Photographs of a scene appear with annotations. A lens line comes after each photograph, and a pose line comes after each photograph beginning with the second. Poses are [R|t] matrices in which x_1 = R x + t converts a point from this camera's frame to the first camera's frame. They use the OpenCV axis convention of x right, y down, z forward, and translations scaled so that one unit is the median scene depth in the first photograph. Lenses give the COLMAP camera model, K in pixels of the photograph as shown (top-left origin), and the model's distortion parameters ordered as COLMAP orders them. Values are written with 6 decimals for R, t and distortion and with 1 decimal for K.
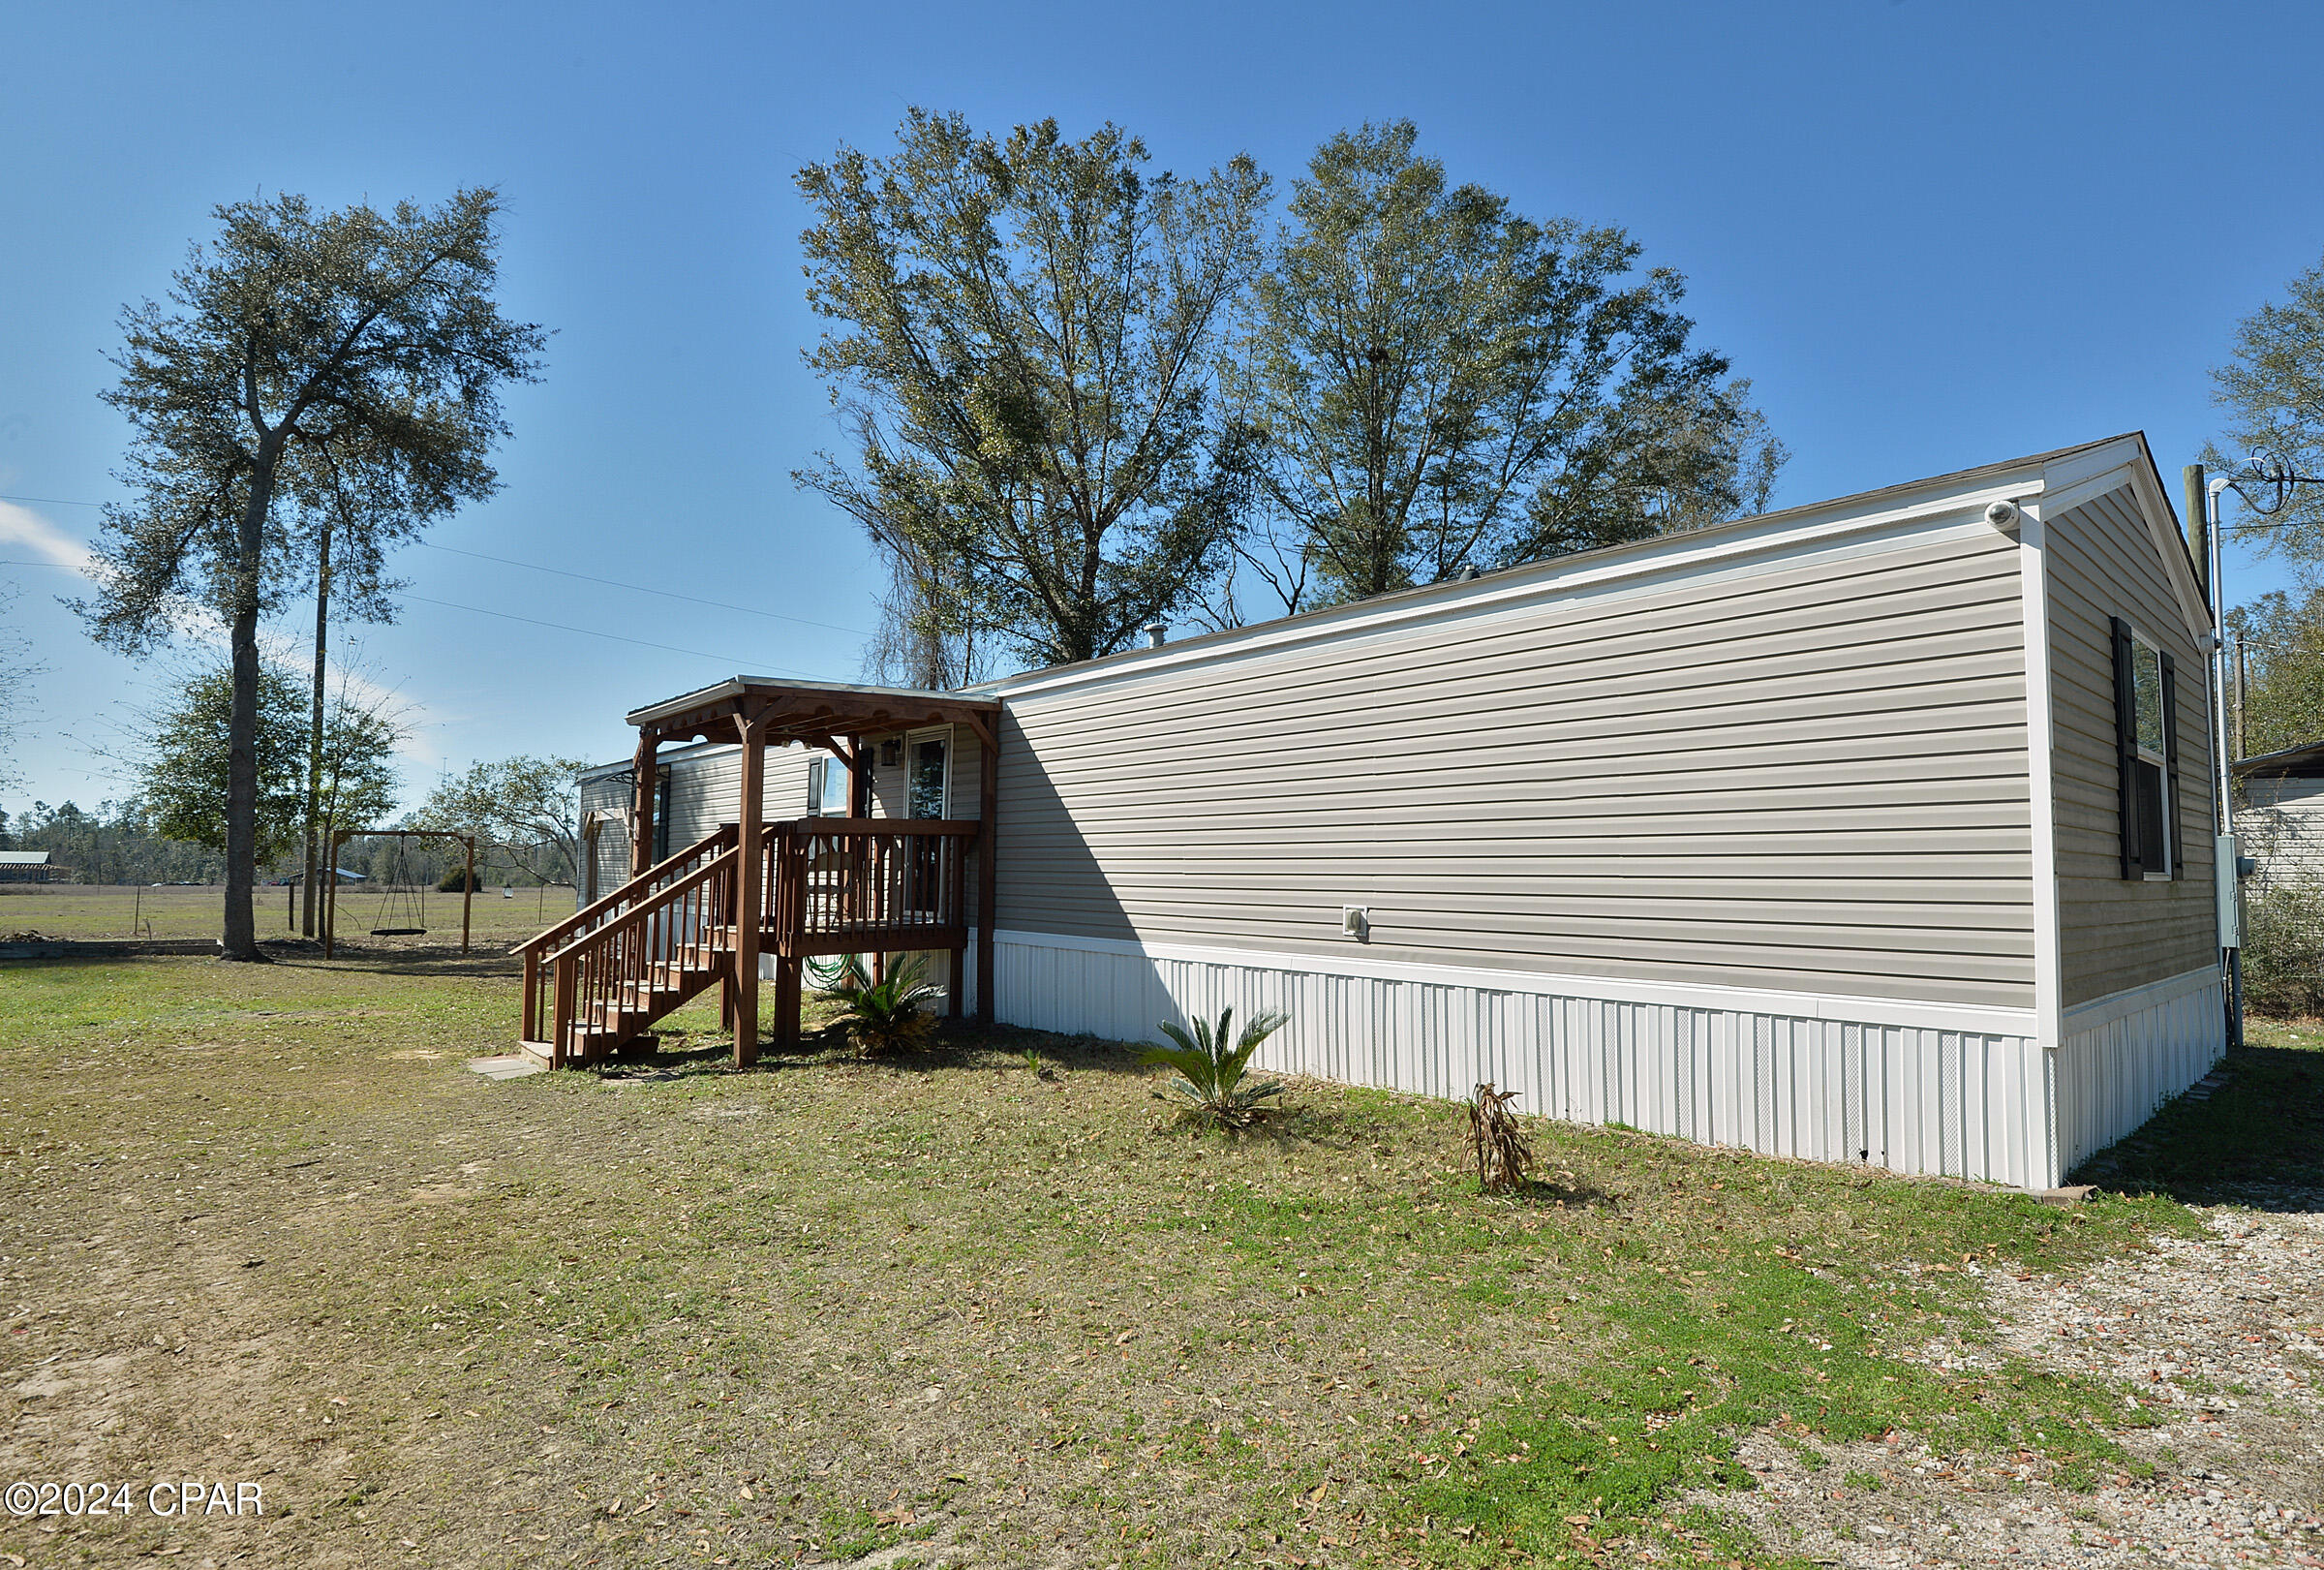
lens RADIAL K [[1202.3, 0, 1162.0], [0, 1202.3, 785.0], [0, 0, 1]] dist [-0.003510, -0.016928]
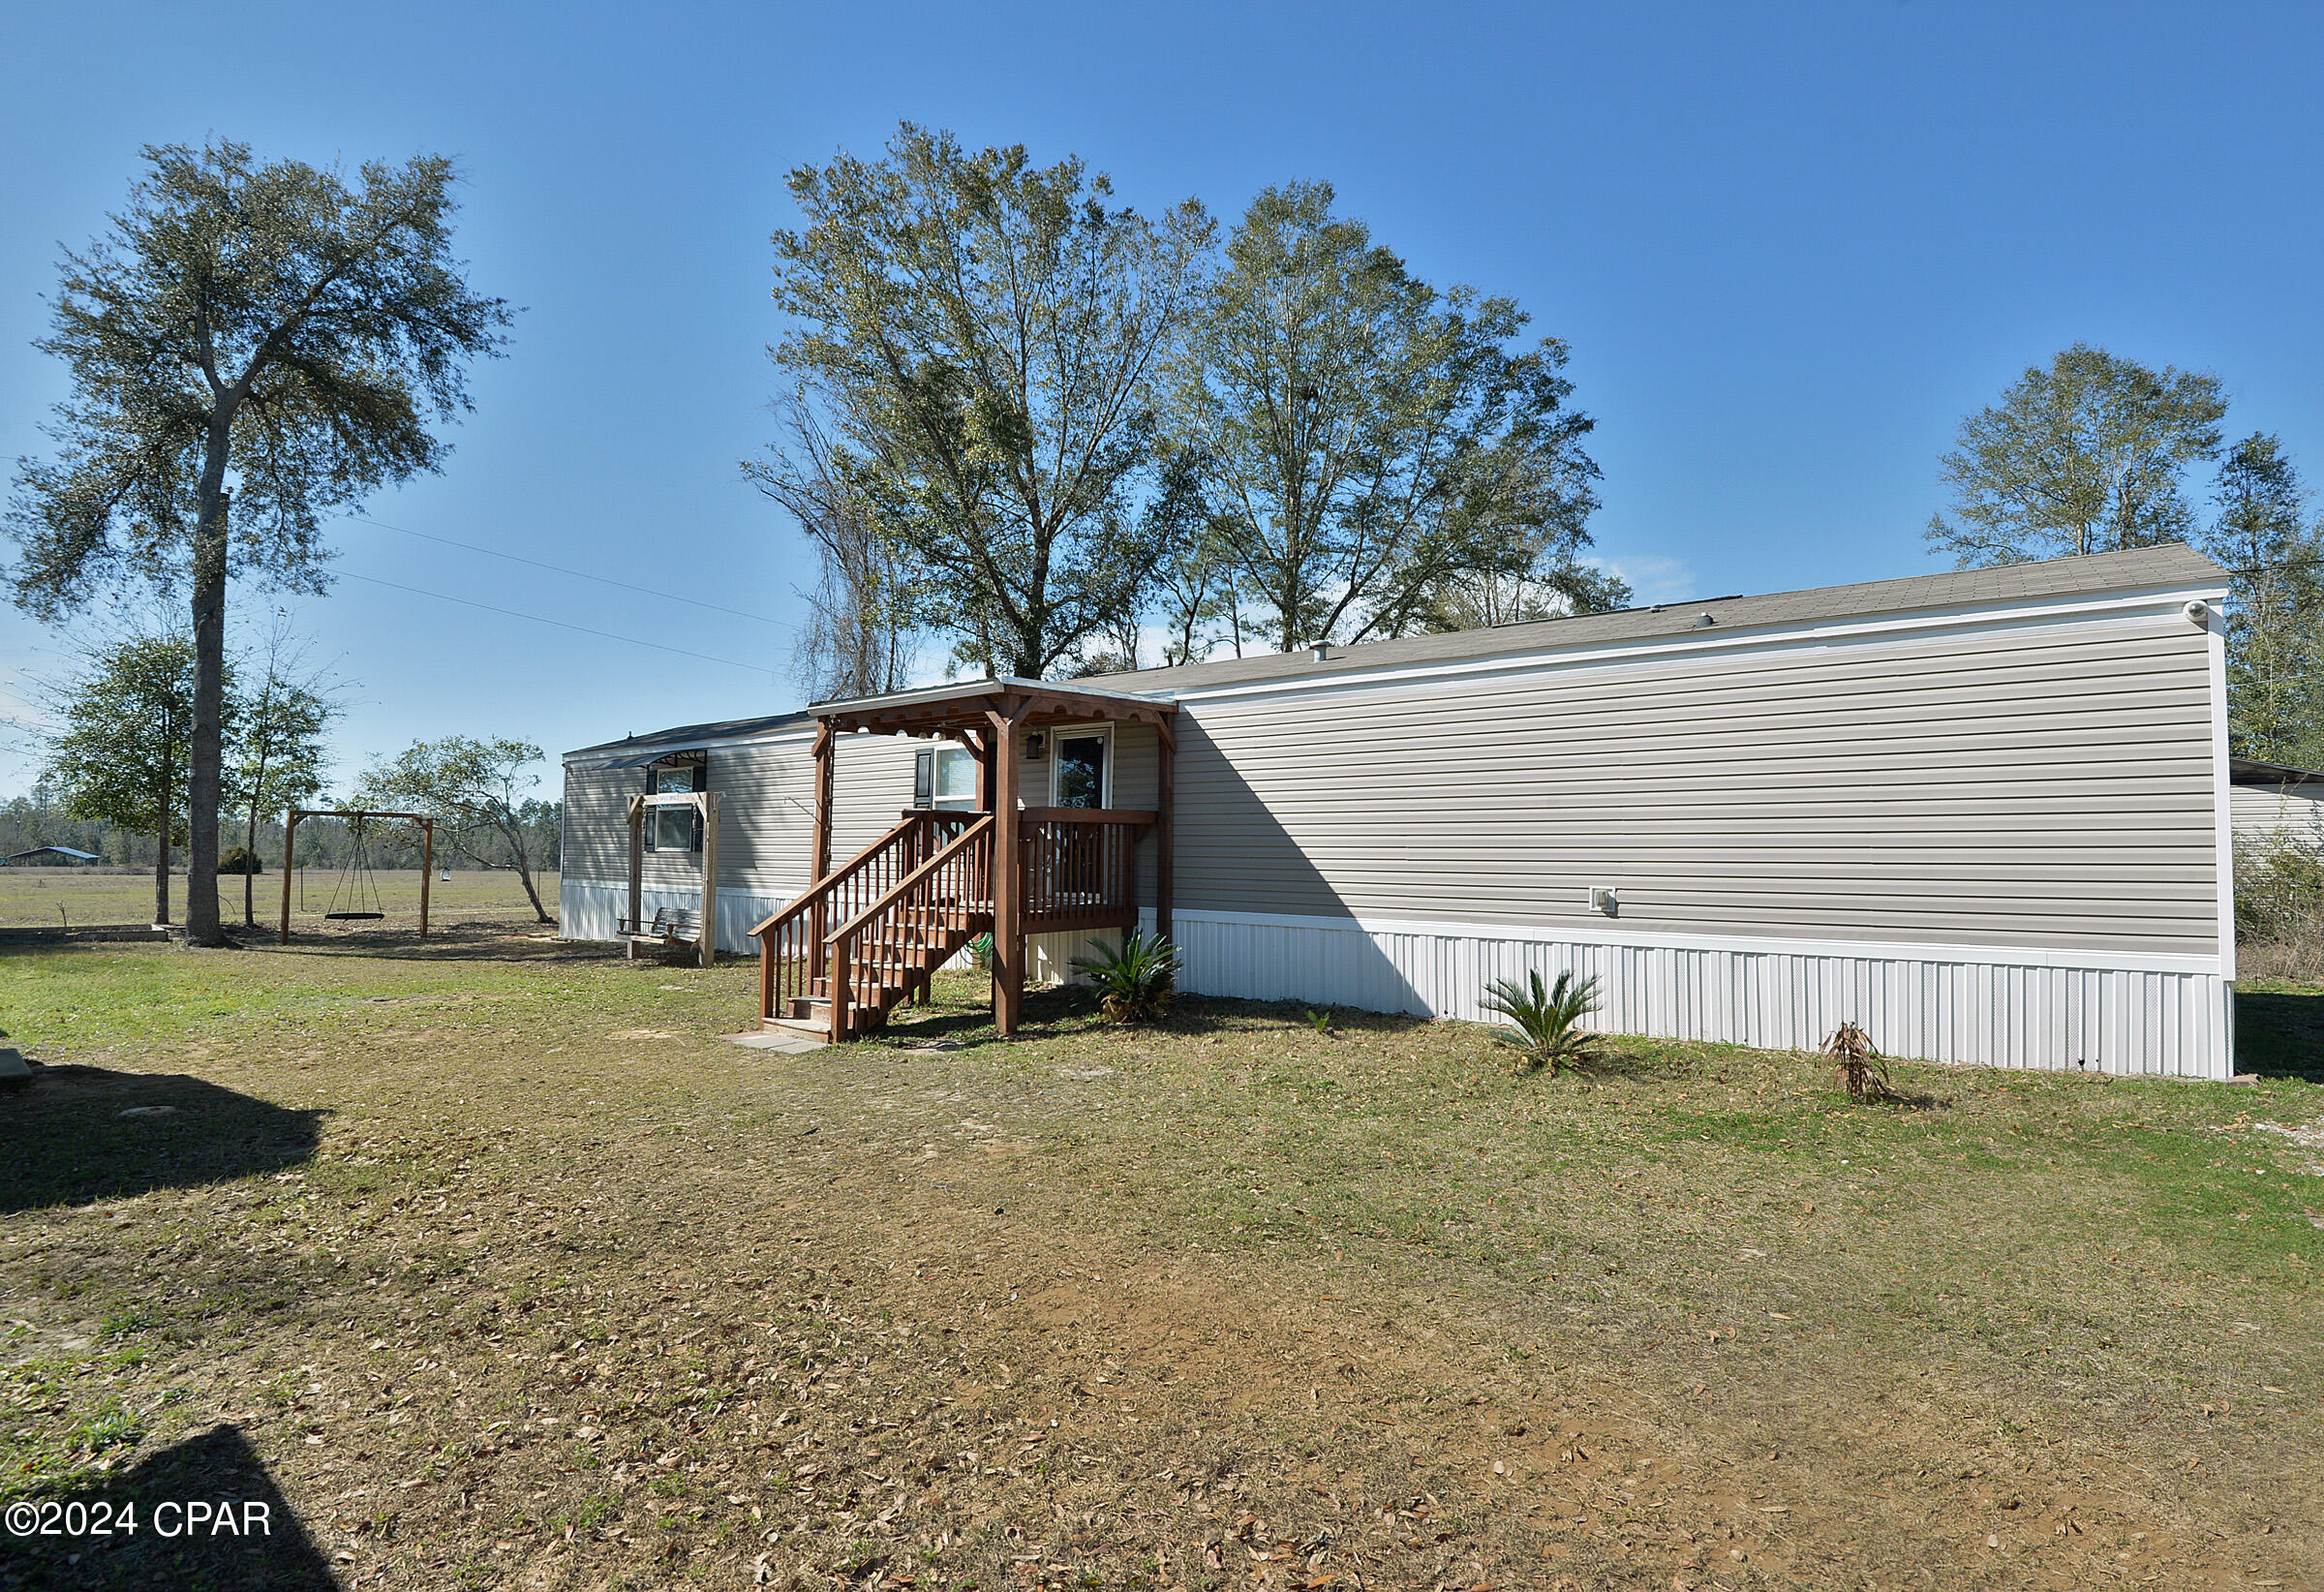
lens RADIAL K [[1157.9, 0, 1069.5], [0, 1157.9, 790.6], [0, 0, 1]] dist [-0.003138, -0.026749]
pose [[0.983524, 0.013519, 0.180269, -0.233988], [-0.016471, 0.999753, 0.014888, -0.002210], [-0.180024, -0.017612, 0.983505, -0.021348]]
